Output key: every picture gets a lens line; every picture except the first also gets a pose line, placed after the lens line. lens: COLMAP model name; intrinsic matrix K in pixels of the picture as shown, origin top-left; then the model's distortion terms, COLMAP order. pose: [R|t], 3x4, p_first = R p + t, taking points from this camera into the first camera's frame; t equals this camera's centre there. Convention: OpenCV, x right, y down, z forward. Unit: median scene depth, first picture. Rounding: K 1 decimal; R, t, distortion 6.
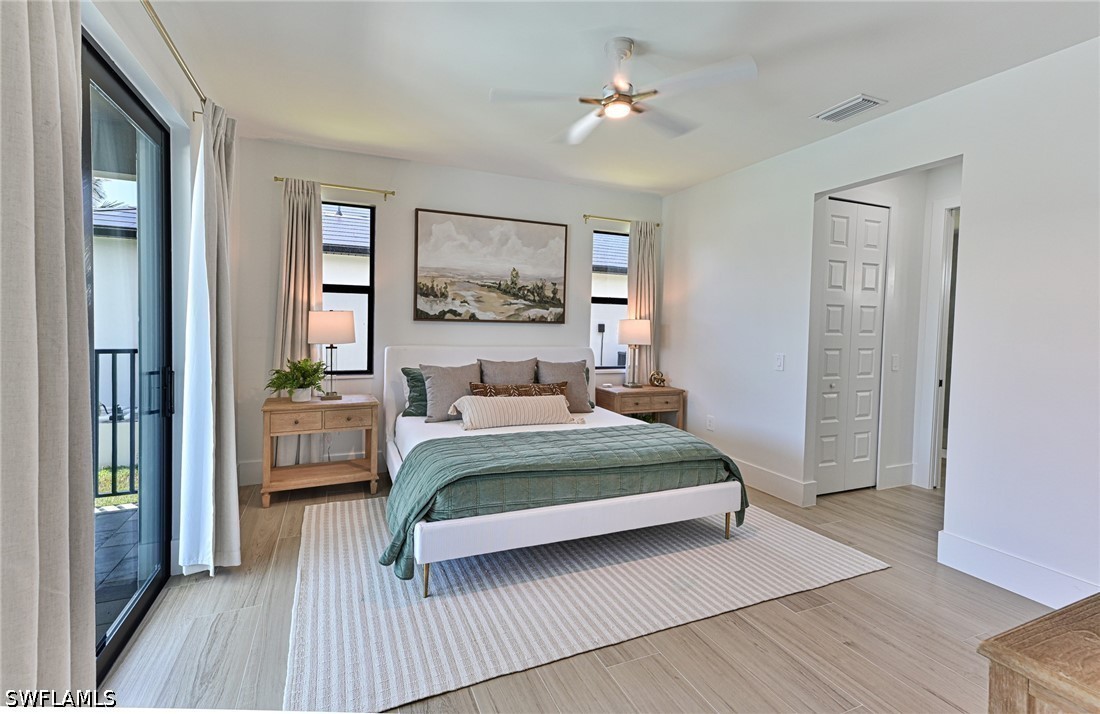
lens RADIAL K [[479.0, 0, 542.9], [0, 479.0, 347.6], [0, 0, 1]] dist [0.001136, 0.000293]
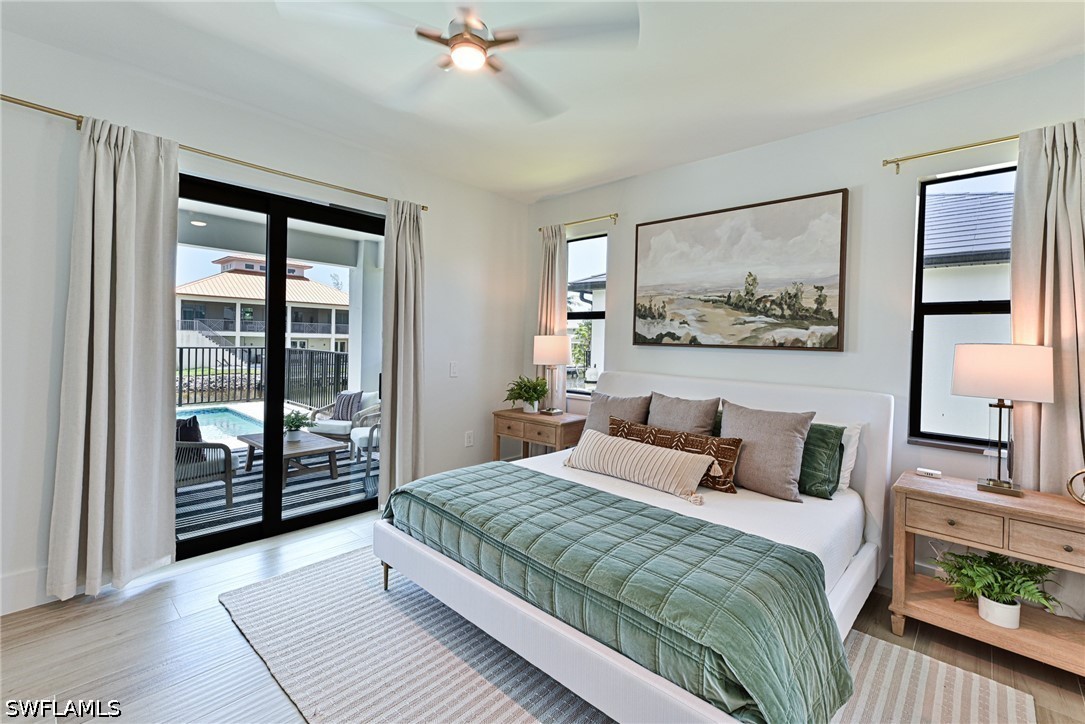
lens RADIAL K [[479.9, 0, 542.1], [0, 479.9, 346.0], [0, 0, 1]] dist [0.021966, 0.000062]
pose [[0.409422, -0.001998, -0.912343, 0.481091], [-0.070302, 0.996955, -0.033732, -0.010465], [0.909632, 0.077951, 0.408035, 0.442319]]
